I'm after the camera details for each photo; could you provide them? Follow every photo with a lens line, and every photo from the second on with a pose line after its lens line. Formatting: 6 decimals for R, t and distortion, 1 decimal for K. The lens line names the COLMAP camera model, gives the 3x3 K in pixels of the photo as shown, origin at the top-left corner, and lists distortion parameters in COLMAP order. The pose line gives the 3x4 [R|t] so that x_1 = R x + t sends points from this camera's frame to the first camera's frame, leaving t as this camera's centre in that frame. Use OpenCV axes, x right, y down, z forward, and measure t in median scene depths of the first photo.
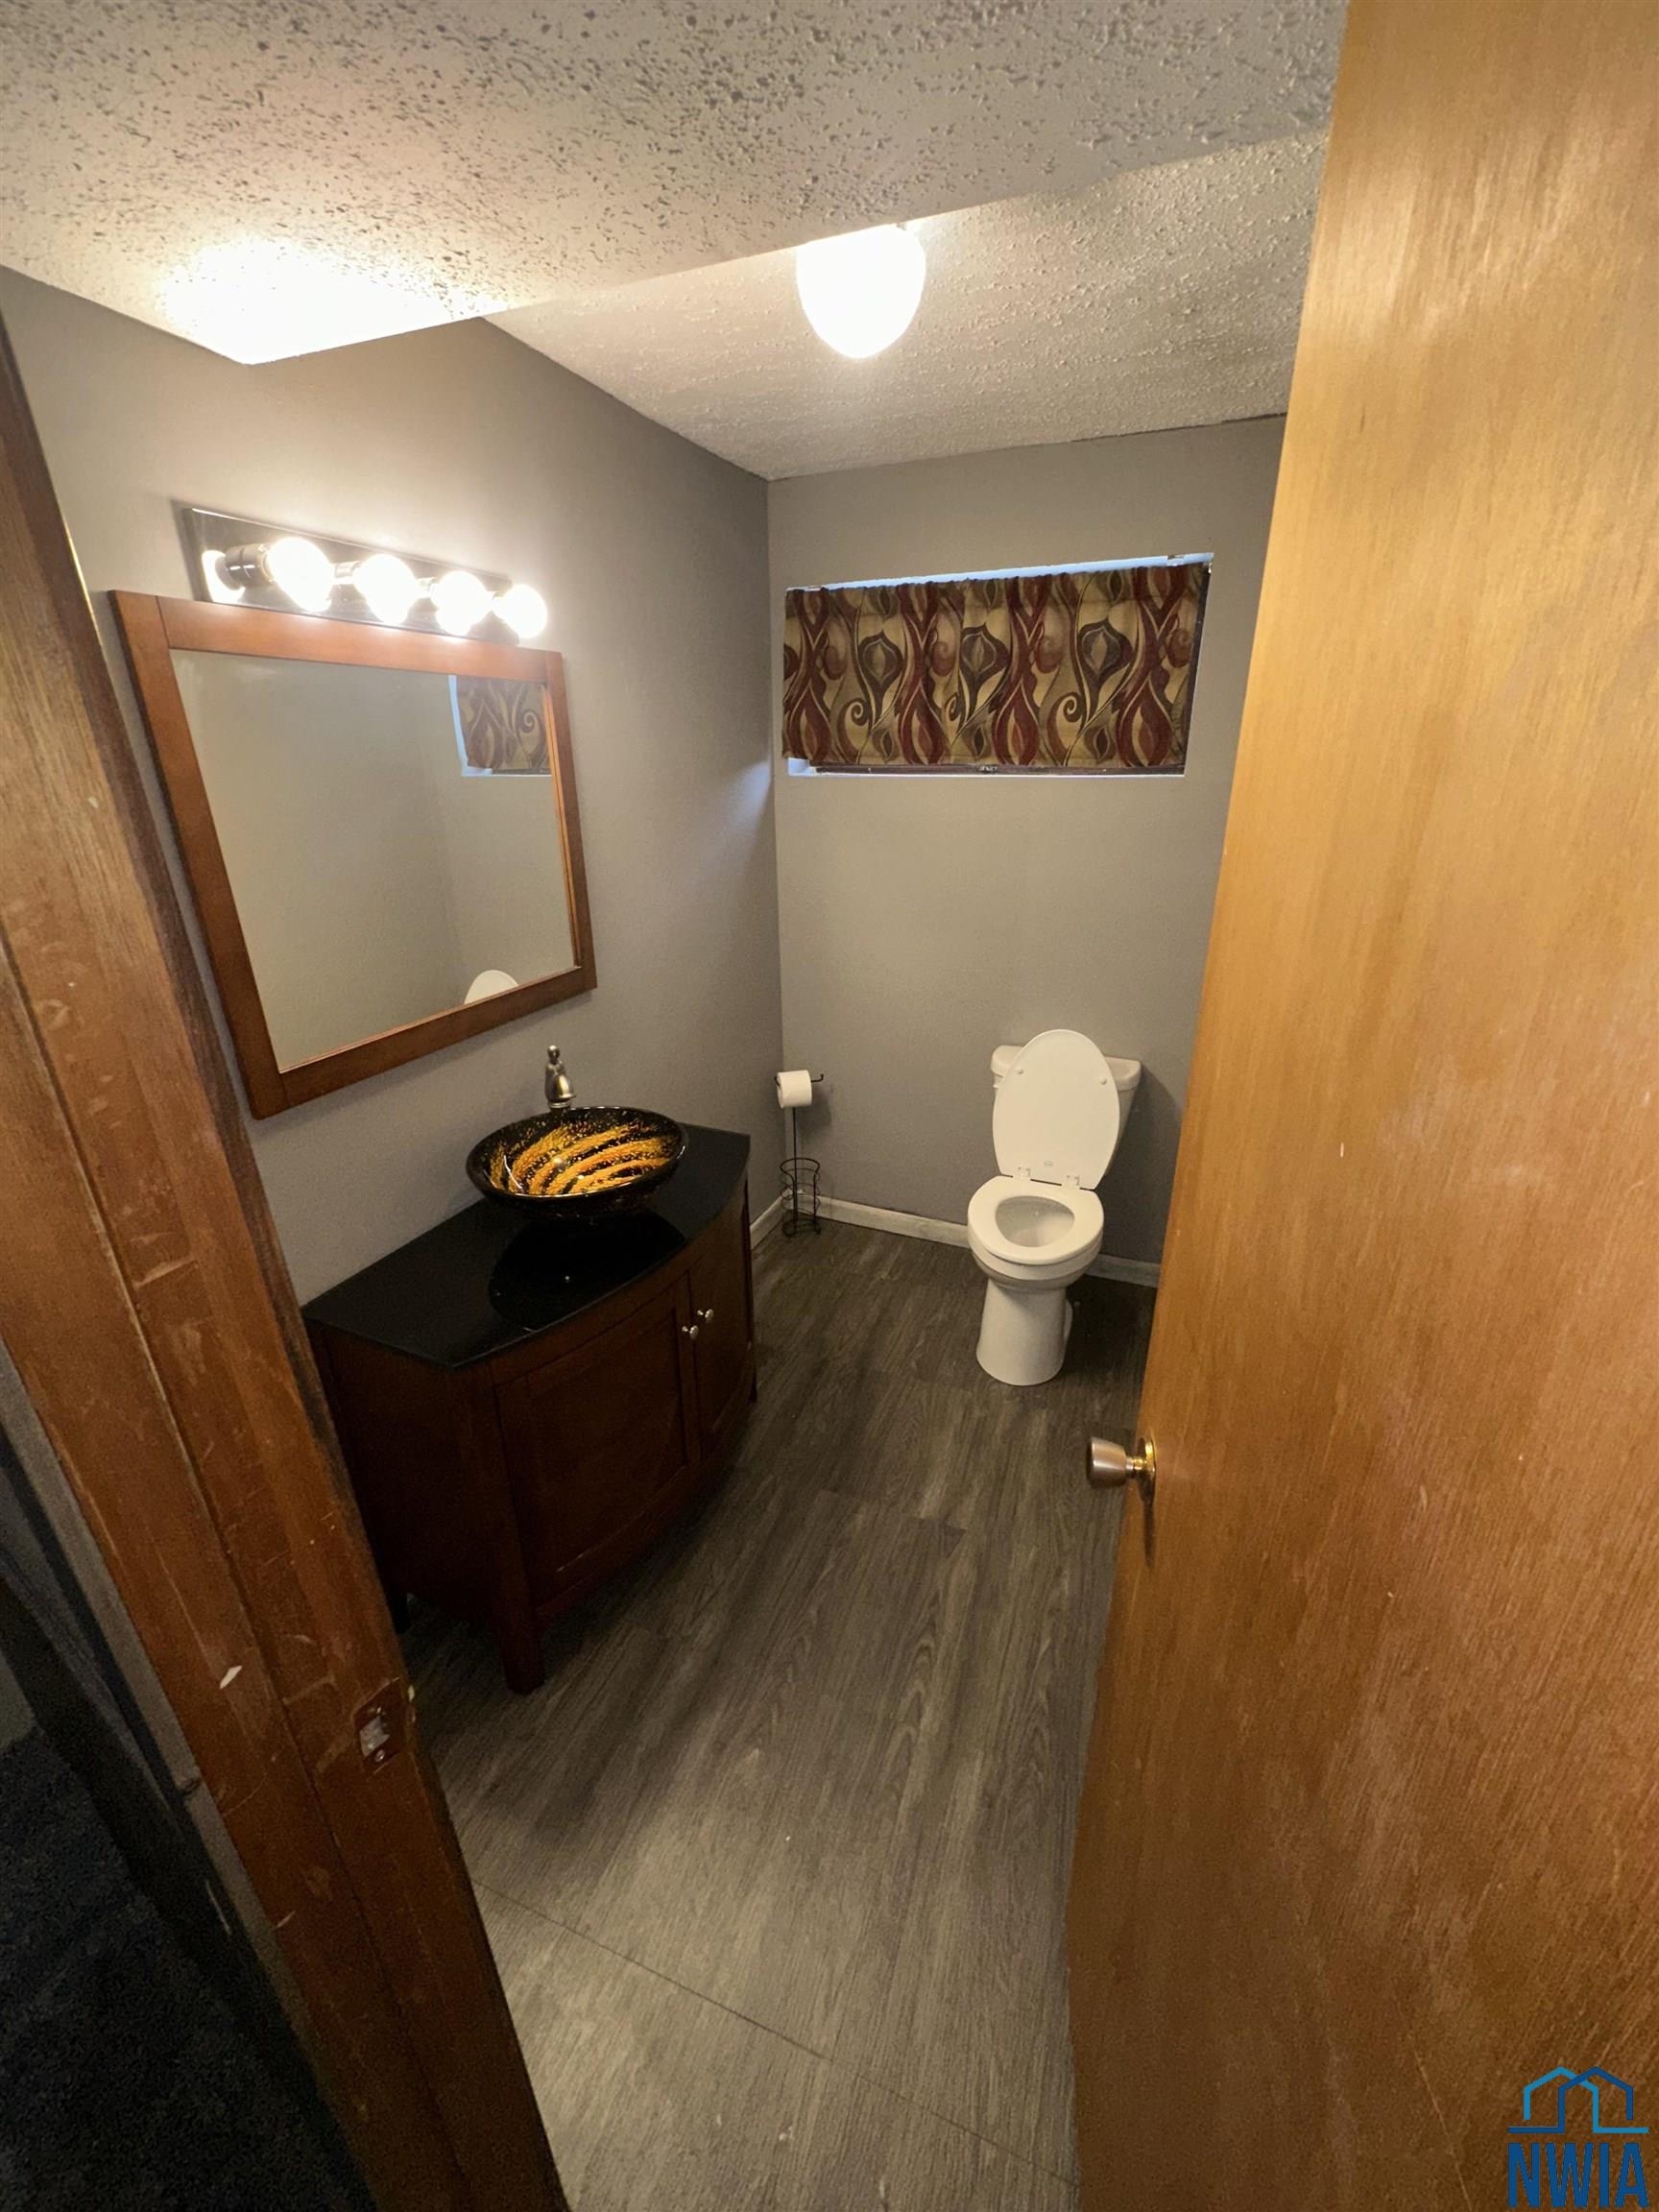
lens RADIAL K [[882.3, 0, 828.9], [0, 882.3, 1108.2], [0, 0, 1]] dist [0.000991, -0.001117]
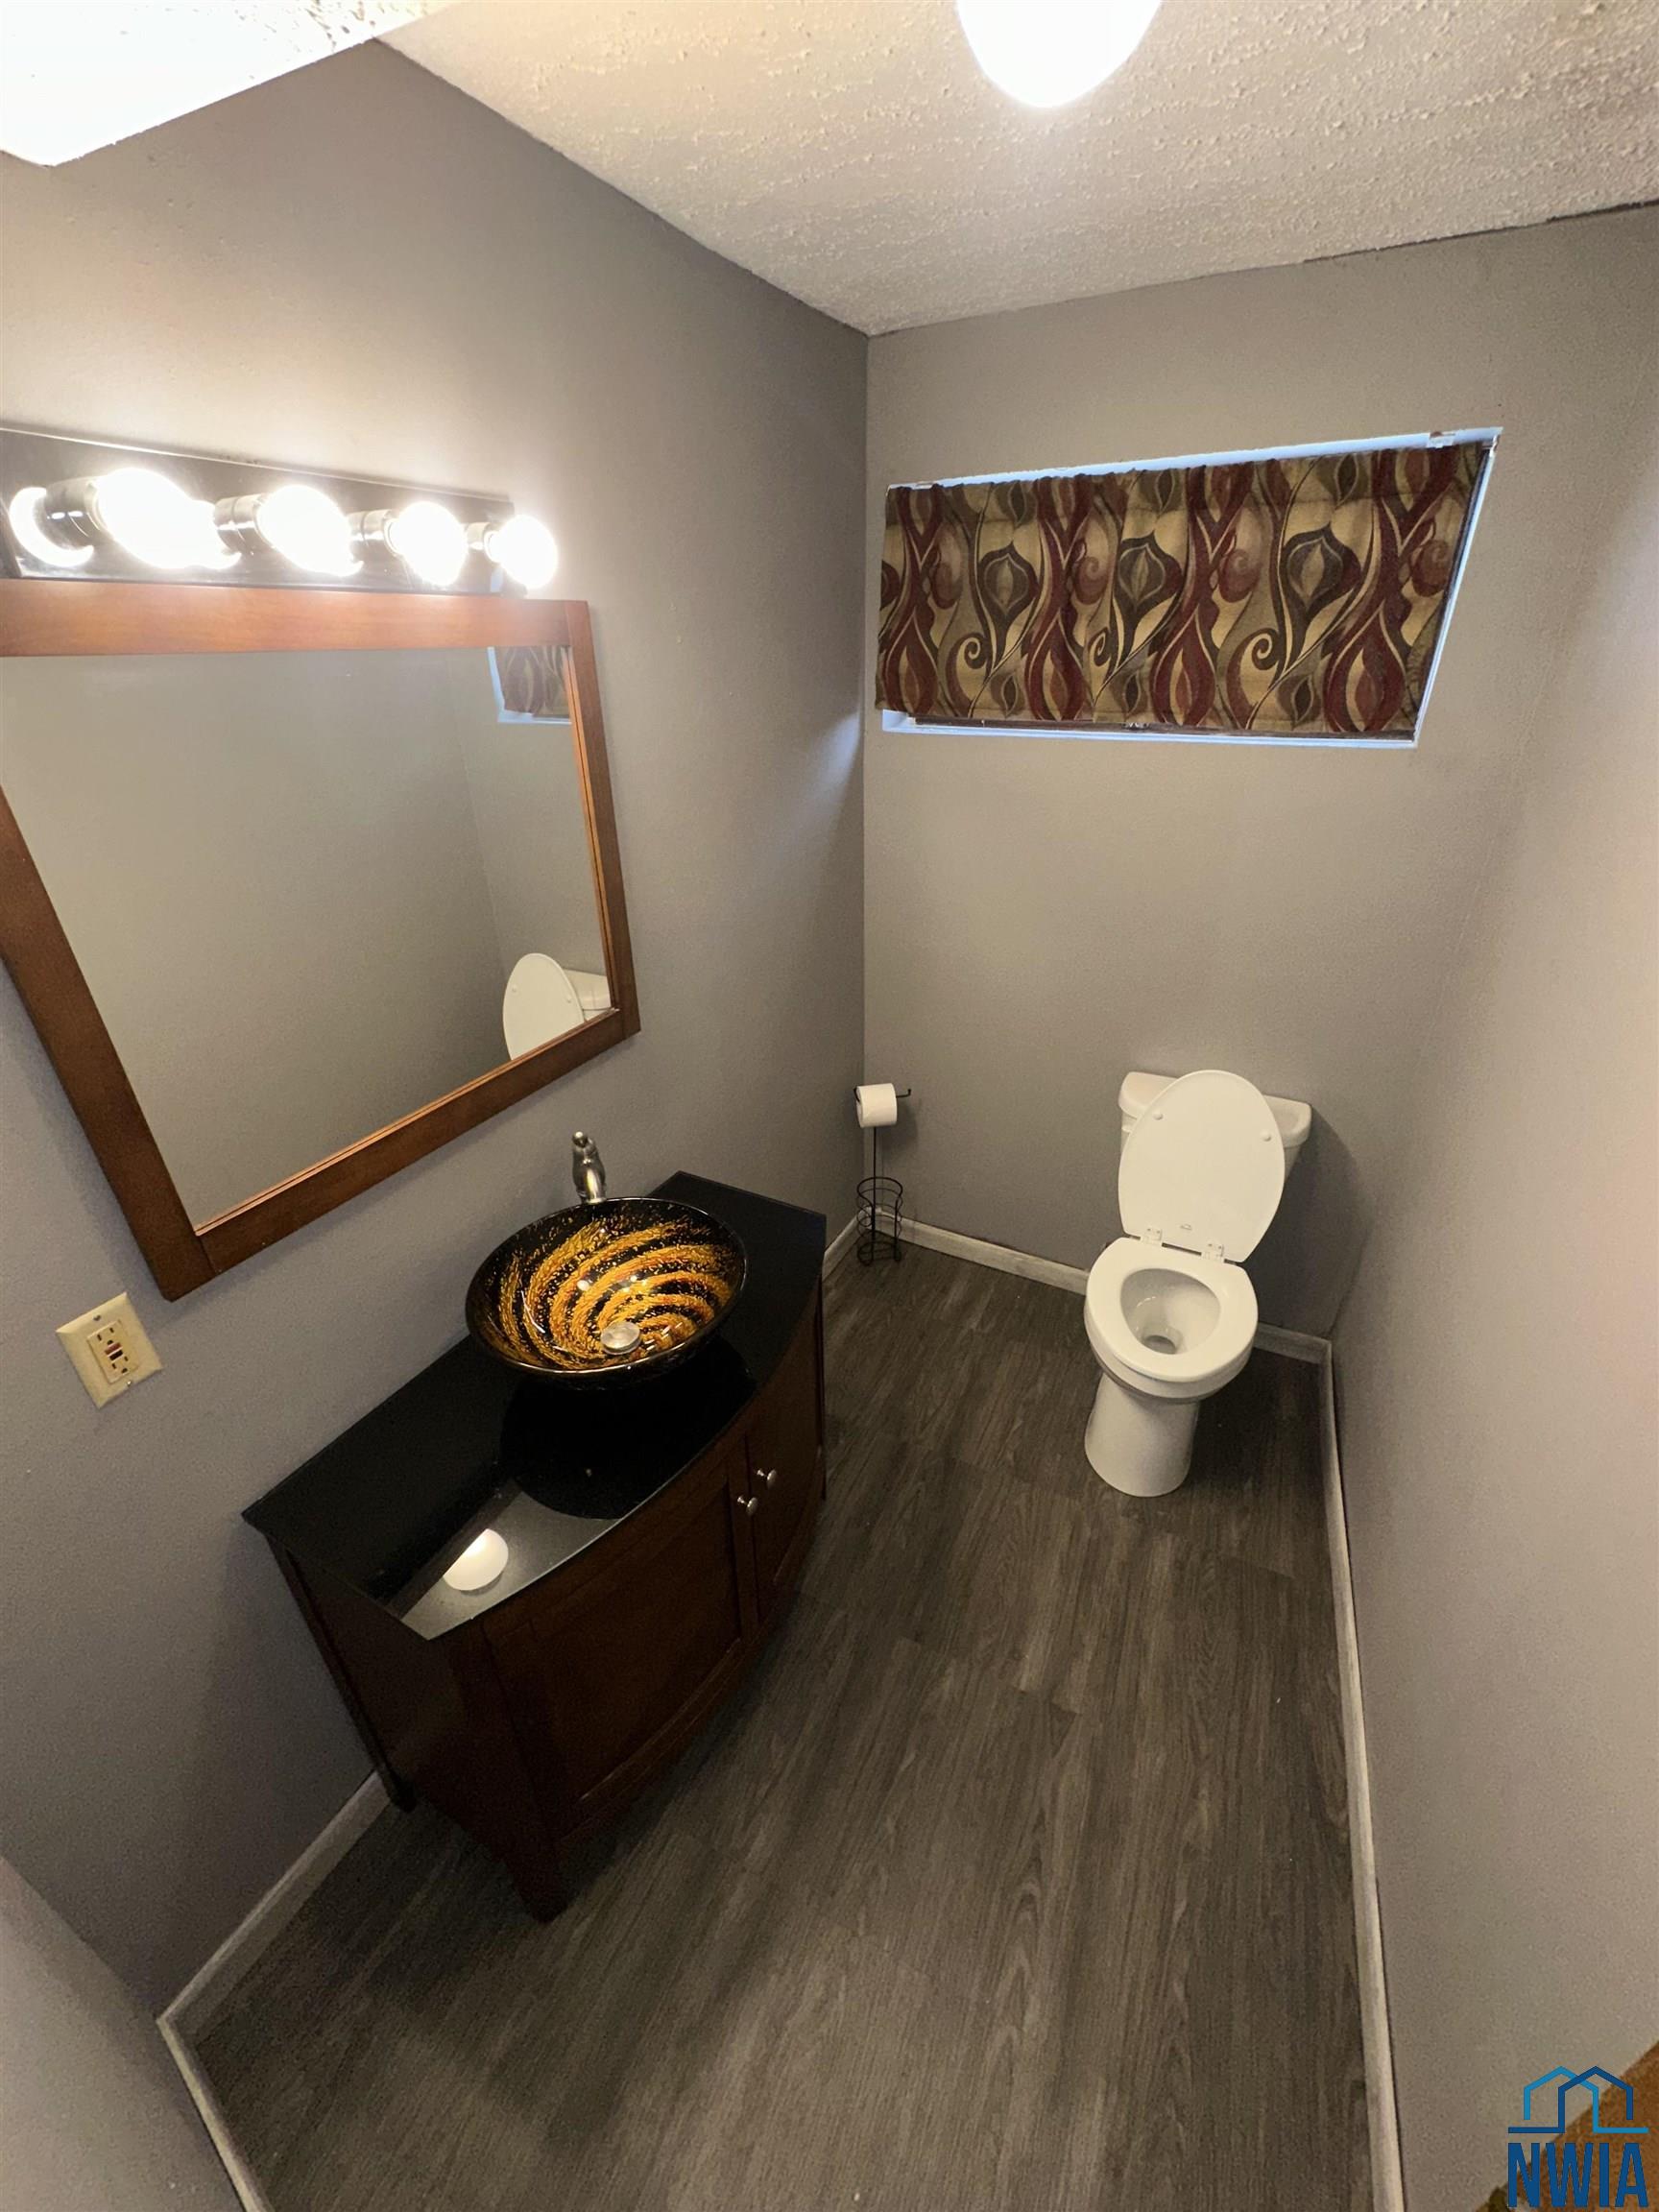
lens RADIAL K [[882.3, 0, 829.8], [0, 882.3, 1109.2], [0, 0, 1]] dist [0.000991, -0.001117]
pose [[0.996609, 0.031741, -0.075911, -0.027914], [-0.023683, 0.994212, 0.104789, -0.153795], [0.078797, -0.102636, 0.991593, 0.211138]]
